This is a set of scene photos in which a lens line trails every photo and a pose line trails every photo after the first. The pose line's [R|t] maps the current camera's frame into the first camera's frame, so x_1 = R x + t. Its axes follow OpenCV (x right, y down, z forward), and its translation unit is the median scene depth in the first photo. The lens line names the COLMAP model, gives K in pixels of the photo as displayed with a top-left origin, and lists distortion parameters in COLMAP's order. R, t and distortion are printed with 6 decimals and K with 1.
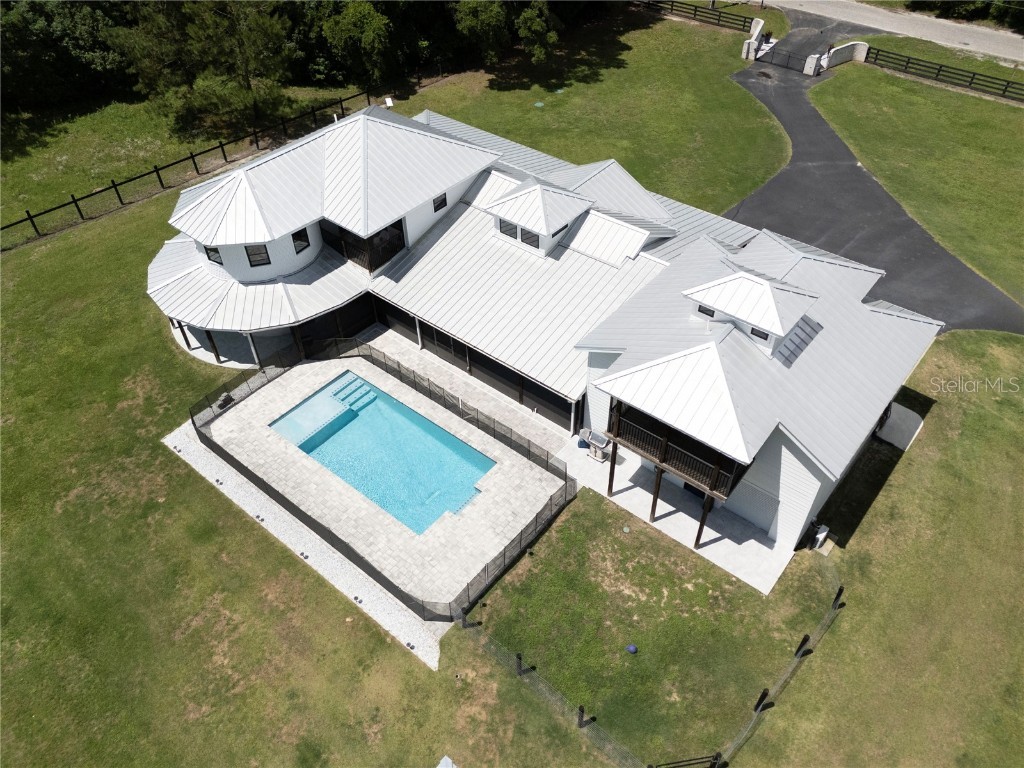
lens RADIAL K [[758.4, 0, 512.5], [0, 758.4, 383.8], [0, 0, 1]] dist [0.058898, -0.040401]
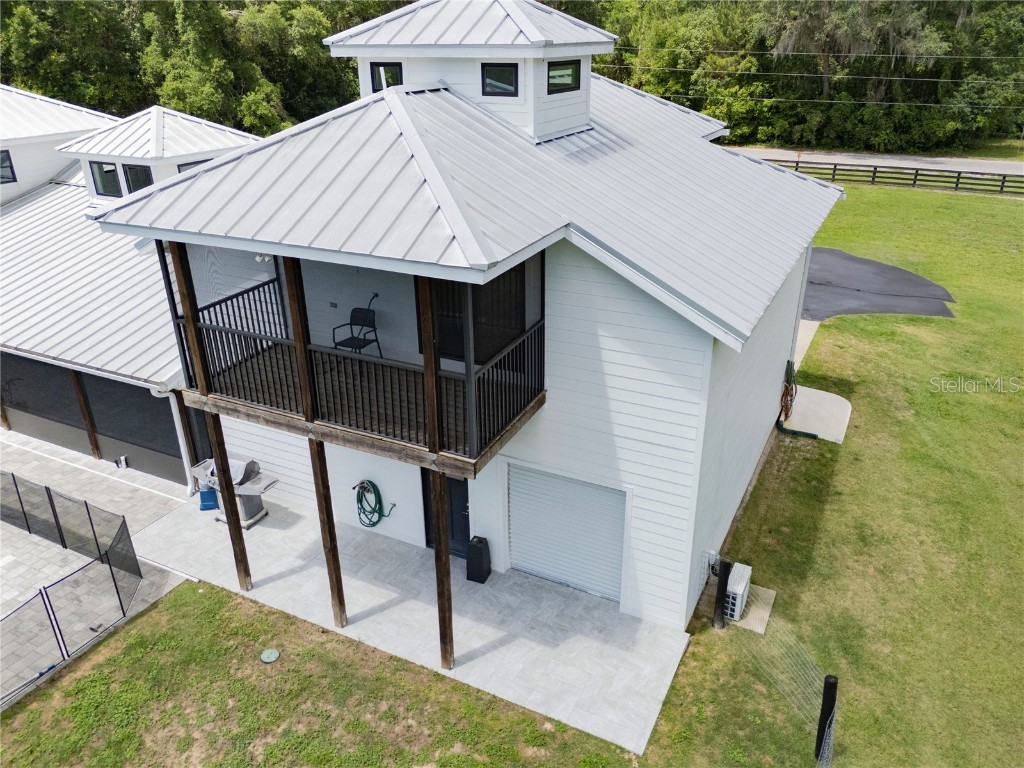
lens RADIAL K [[758.4, 0, 514.7], [0, 758.4, 381.4], [0, 0, 1]] dist [0.058898, -0.040401]
pose [[0.976083, -0.084128, 0.200462, 0.204157], [0.146526, 0.935763, -0.320745, 0.205177], [-0.160601, 0.342446, 0.925709, 0.580822]]
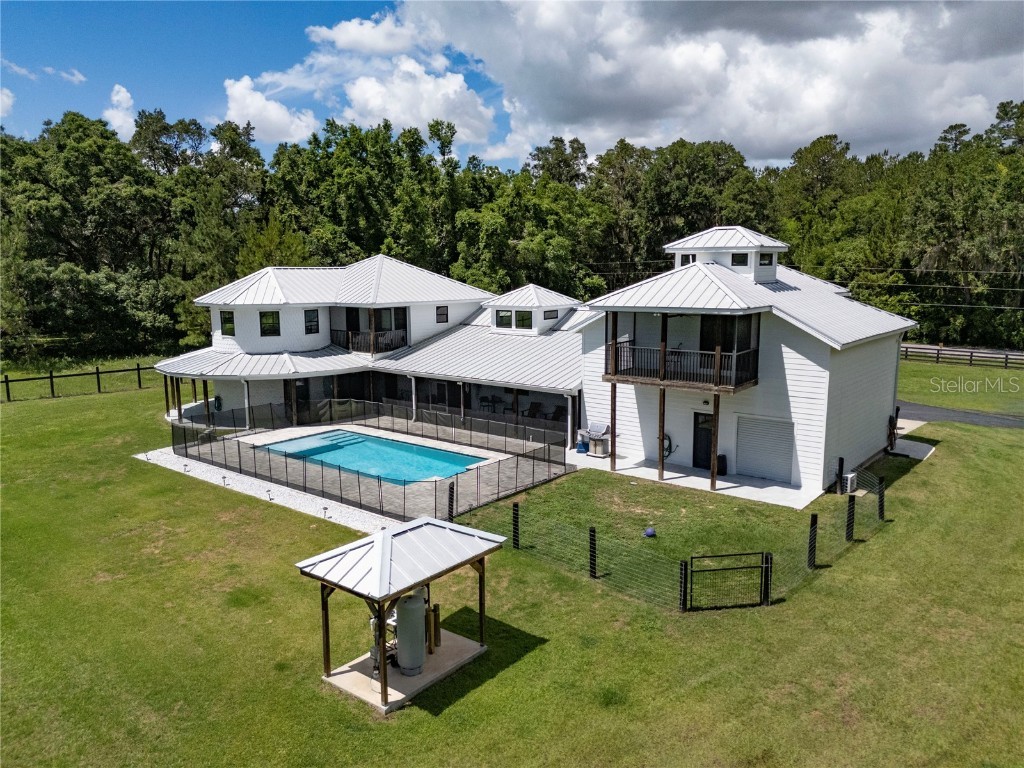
lens RADIAL K [[758.4, 0, 511.4], [0, 758.4, 383.4], [0, 0, 1]] dist [0.058898, -0.040401]
pose [[0.999900, 0.010973, 0.008870, -0.004142], [-0.003946, 0.821048, -0.570845, 0.608804], [-0.013547, 0.570753, 0.821010, 0.197486]]
